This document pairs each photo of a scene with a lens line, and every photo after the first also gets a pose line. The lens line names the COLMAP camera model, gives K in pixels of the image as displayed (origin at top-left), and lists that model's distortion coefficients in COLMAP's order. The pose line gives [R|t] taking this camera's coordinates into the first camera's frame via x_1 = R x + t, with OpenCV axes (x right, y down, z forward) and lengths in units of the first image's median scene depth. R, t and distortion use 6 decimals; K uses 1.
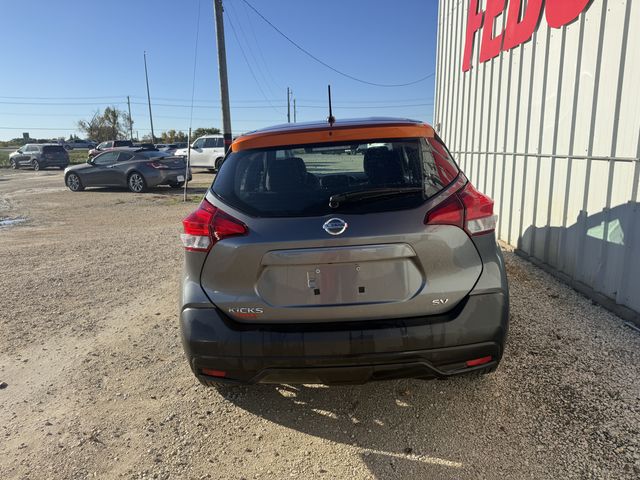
lens RADIAL K [[455.1, 0, 320.1], [0, 455.1, 234.1], [0, 0, 1]] dist [0.013696, -0.020923]
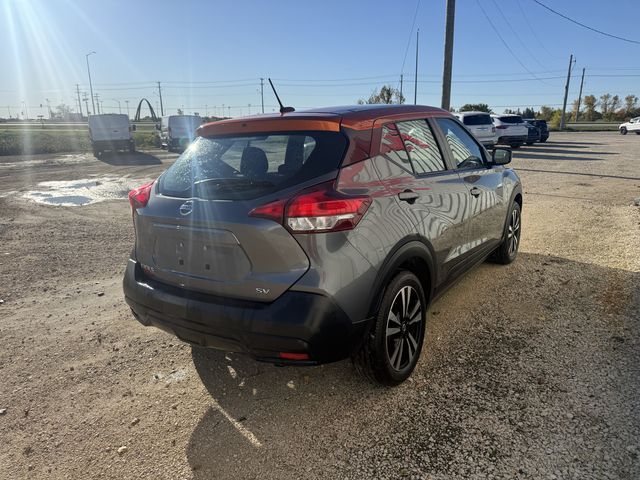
lens RADIAL K [[455.1, 0, 316.7], [0, 455.1, 243.8], [0, 0, 1]] dist [0.013696, -0.020923]
pose [[0.833734, 0.145059, -0.532772, 0.670269], [-0.108003, 0.989080, 0.100285, -0.057032], [0.541501, -0.026070, 0.840296, 0.141807]]
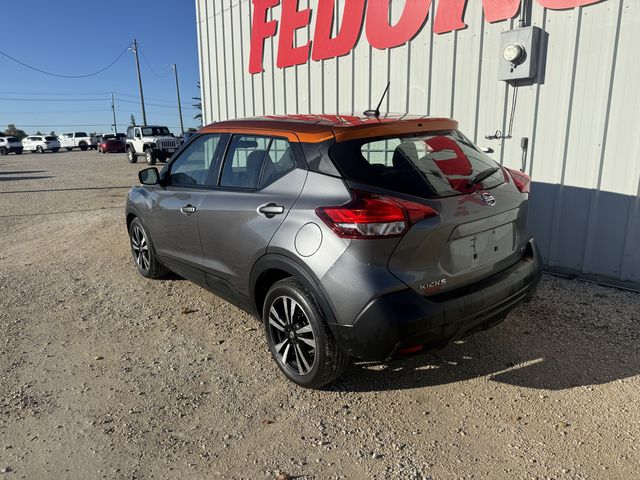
lens RADIAL K [[455.1, 0, 315.1], [0, 455.1, 241.0], [0, 0, 1]] dist [0.013696, -0.020923]
pose [[0.751710, -0.134760, 0.645579, -0.810388], [0.126724, 0.990174, 0.059135, -0.027875], [-0.647204, 0.037357, 0.761401, 0.257974]]
